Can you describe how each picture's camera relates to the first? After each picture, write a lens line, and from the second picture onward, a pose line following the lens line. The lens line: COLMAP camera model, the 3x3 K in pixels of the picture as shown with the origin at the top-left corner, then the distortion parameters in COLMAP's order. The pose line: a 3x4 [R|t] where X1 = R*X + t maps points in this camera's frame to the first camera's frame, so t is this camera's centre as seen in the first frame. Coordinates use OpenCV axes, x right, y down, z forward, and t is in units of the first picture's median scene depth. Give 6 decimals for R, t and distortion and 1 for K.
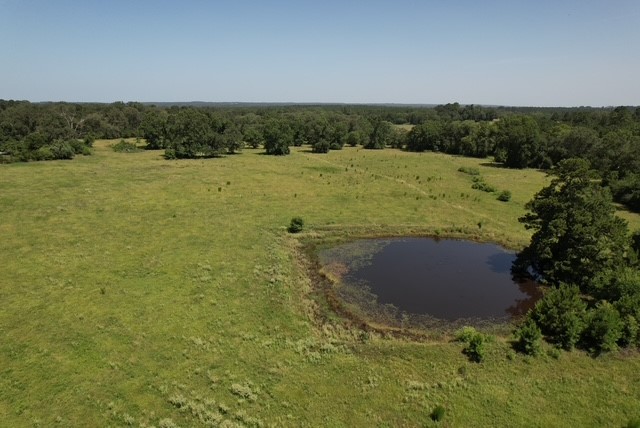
lens RADIAL K [[407.9, 0, 323.0], [0, 407.9, 216.5], [0, 0, 1]] dist [-0.031934, 0.040107]
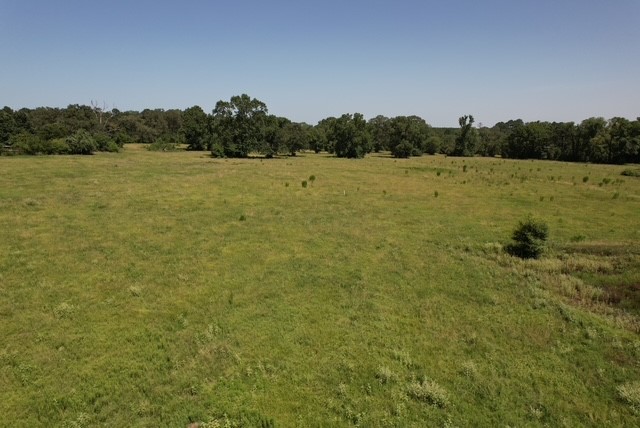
lens RADIAL K [[407.9, 0, 315.1], [0, 407.9, 213.0], [0, 0, 1]] dist [-0.031934, 0.040107]
pose [[0.995198, 0.012945, -0.097026, -0.125108], [-0.020192, 0.997047, -0.074088, 0.014649], [0.095781, 0.075691, 0.992520, 0.283453]]
